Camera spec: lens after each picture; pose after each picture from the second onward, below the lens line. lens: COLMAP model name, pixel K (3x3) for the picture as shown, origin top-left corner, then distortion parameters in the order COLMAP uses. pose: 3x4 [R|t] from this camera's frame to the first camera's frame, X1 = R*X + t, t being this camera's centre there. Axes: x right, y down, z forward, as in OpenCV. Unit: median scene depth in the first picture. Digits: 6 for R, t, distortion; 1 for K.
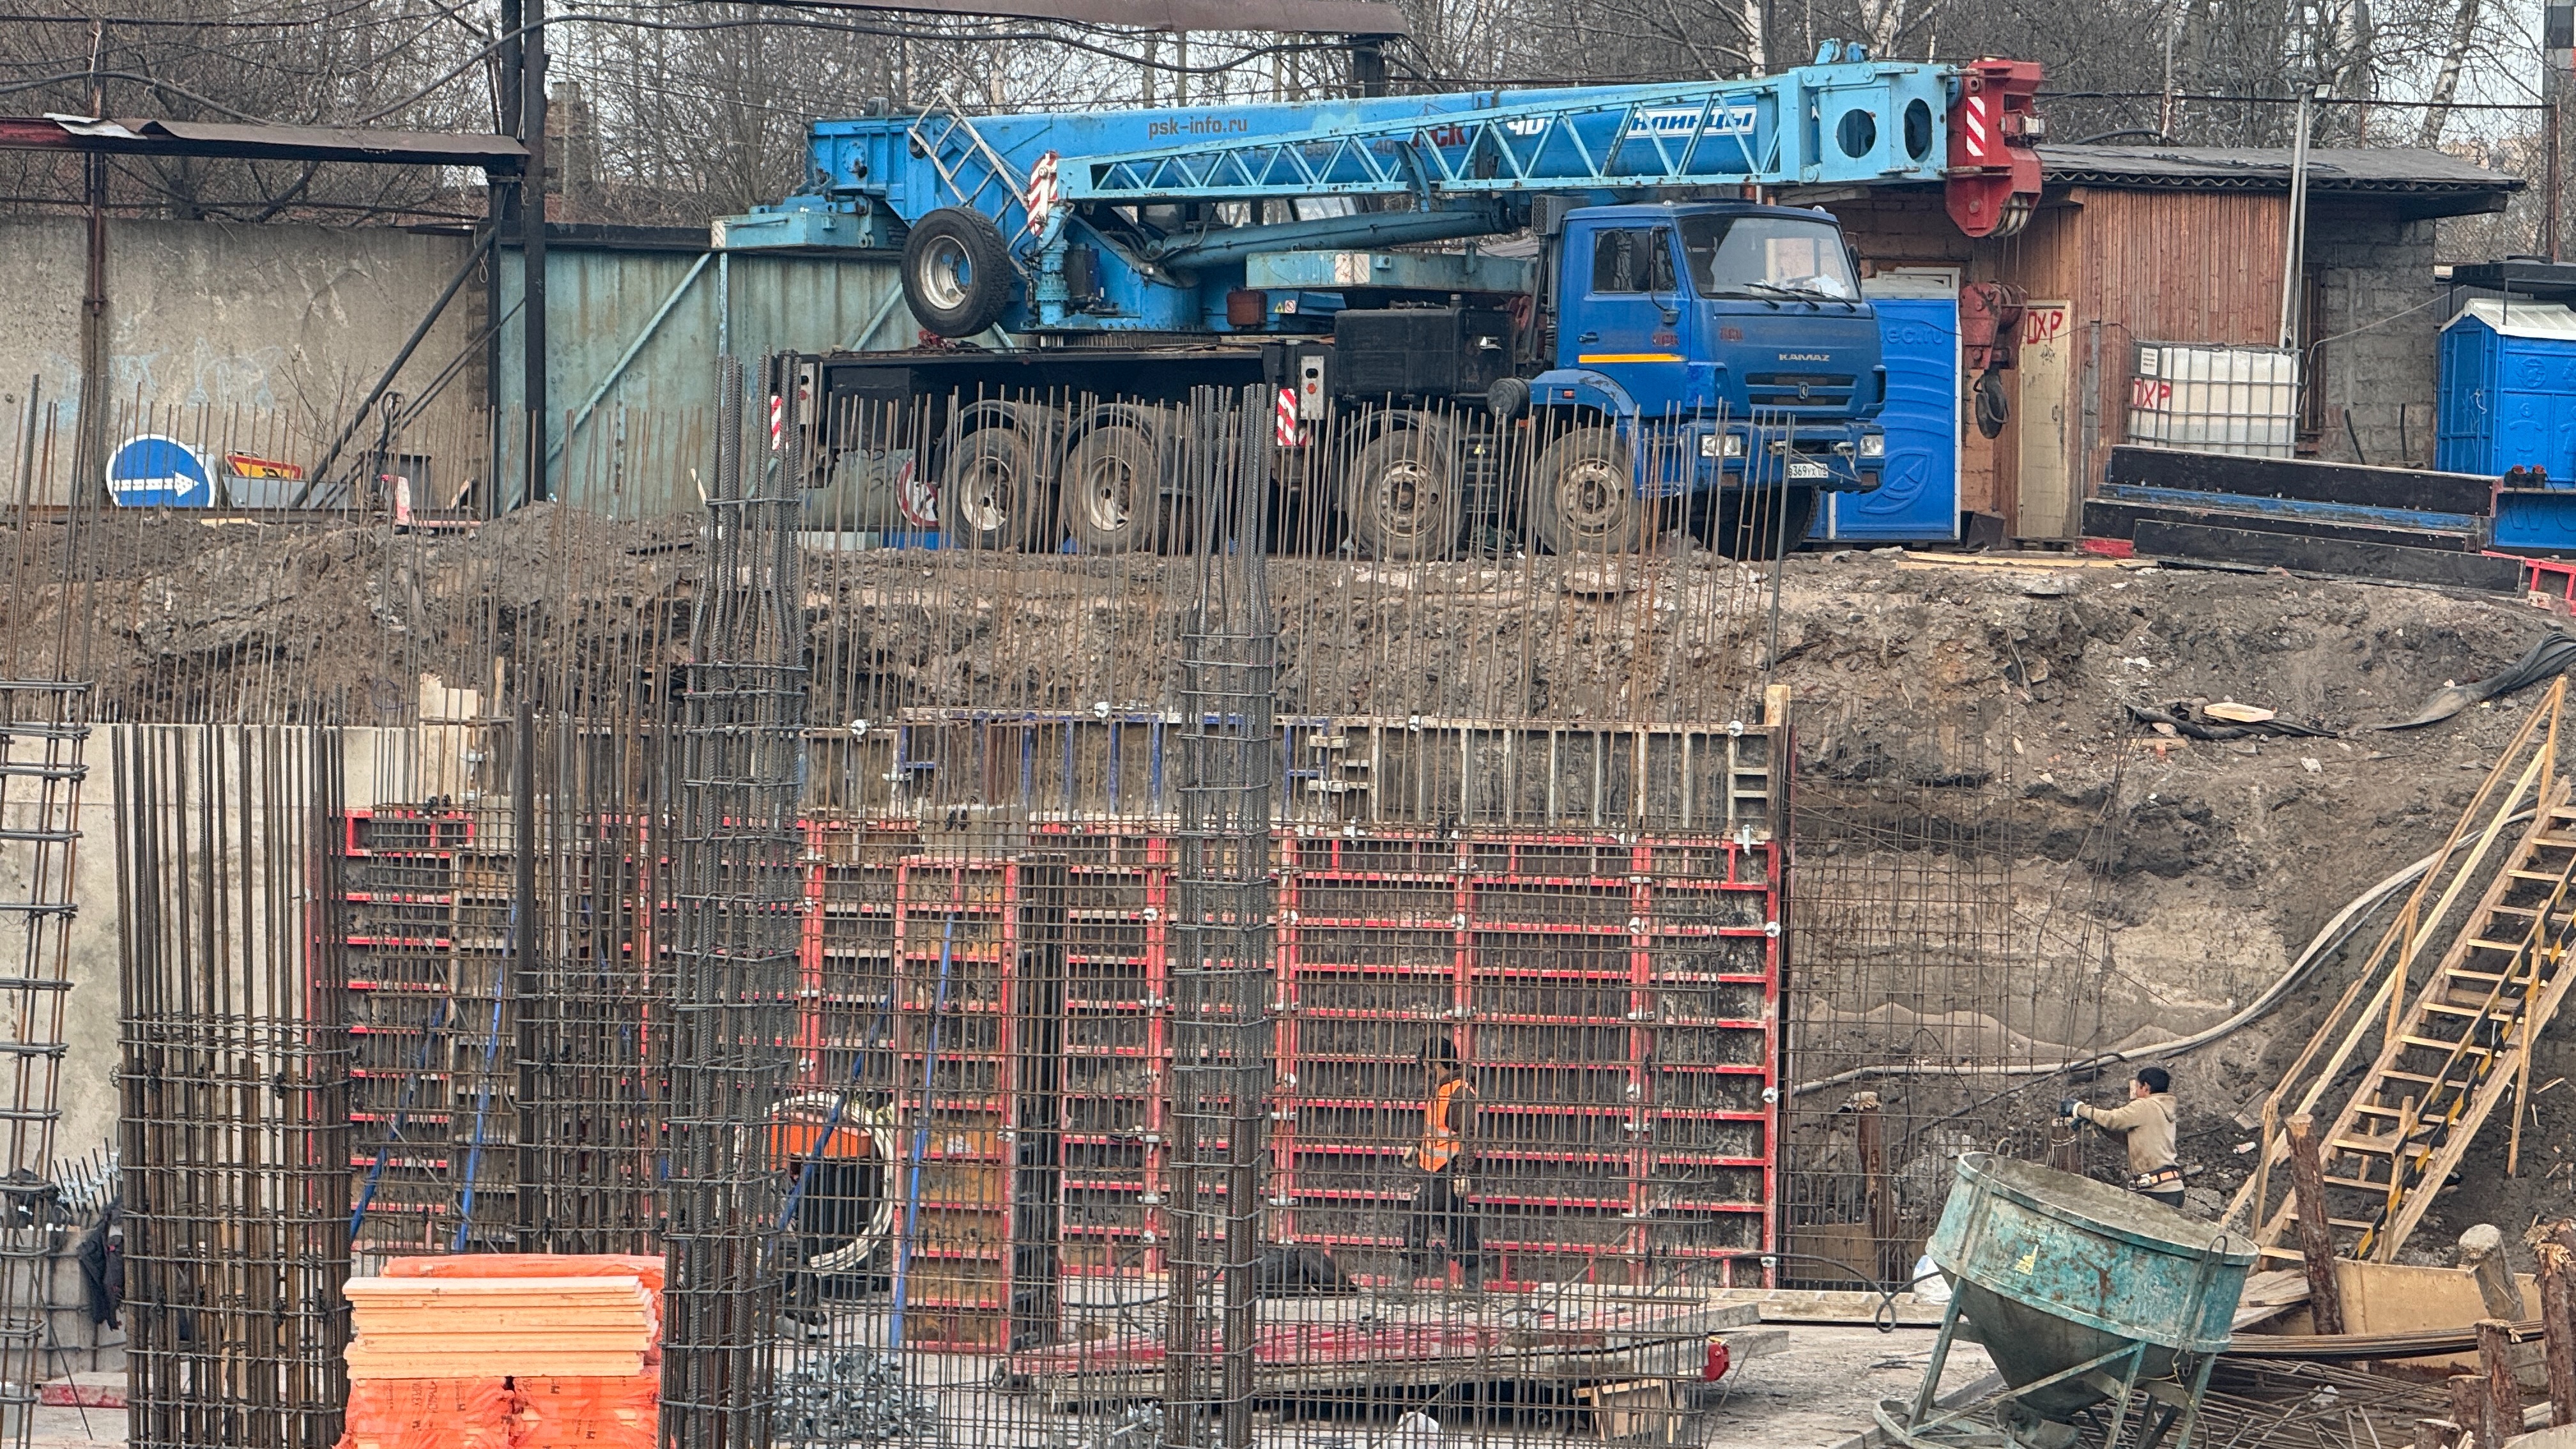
lens RADIAL K [[9156.6, 0, 1288.0], [0, 9156.6, 724.5], [0, 0, 1]] dist [0.287191, 0.208020]
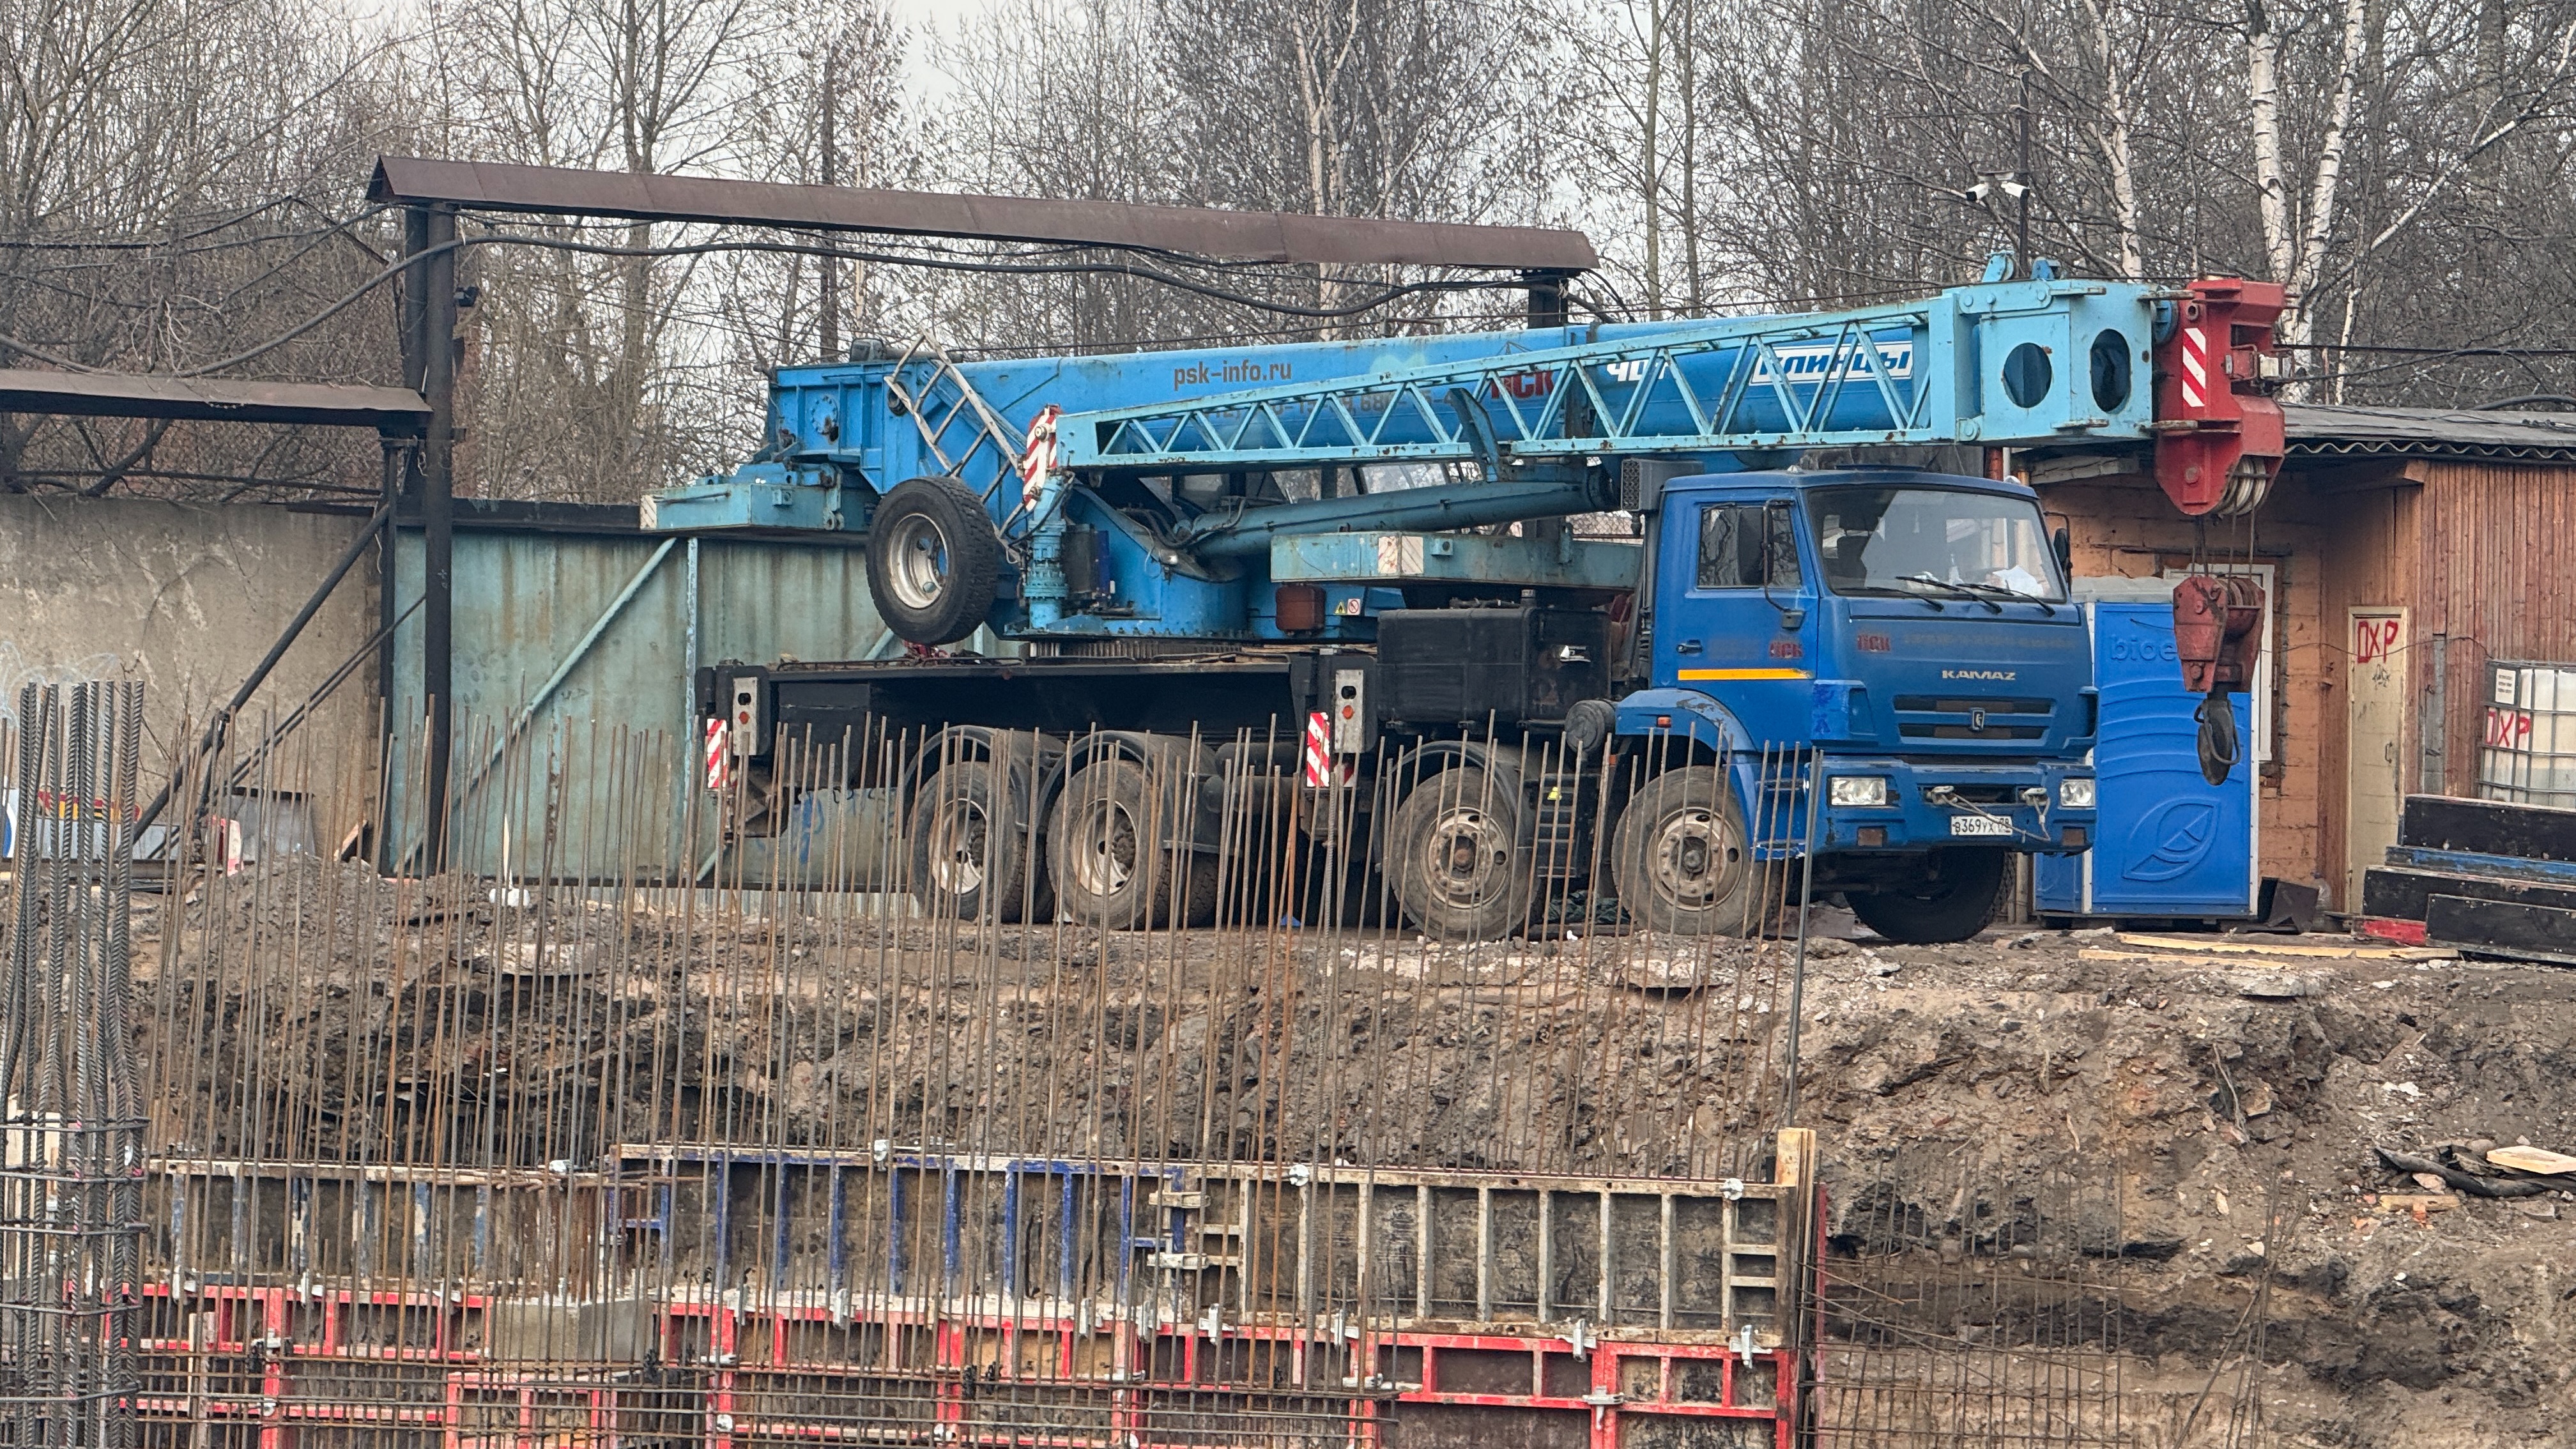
lens RADIAL K [[9156.6, 0, 1288.0], [0, 9156.6, 724.5], [0, 0, 1]] dist [0.287191, 0.208020]
pose [[0.996071, 0.006494, -0.088322, 0.067646], [-0.009726, 0.999297, -0.036220, -0.008336], [0.088025, 0.036936, 0.995433, 0.250932]]
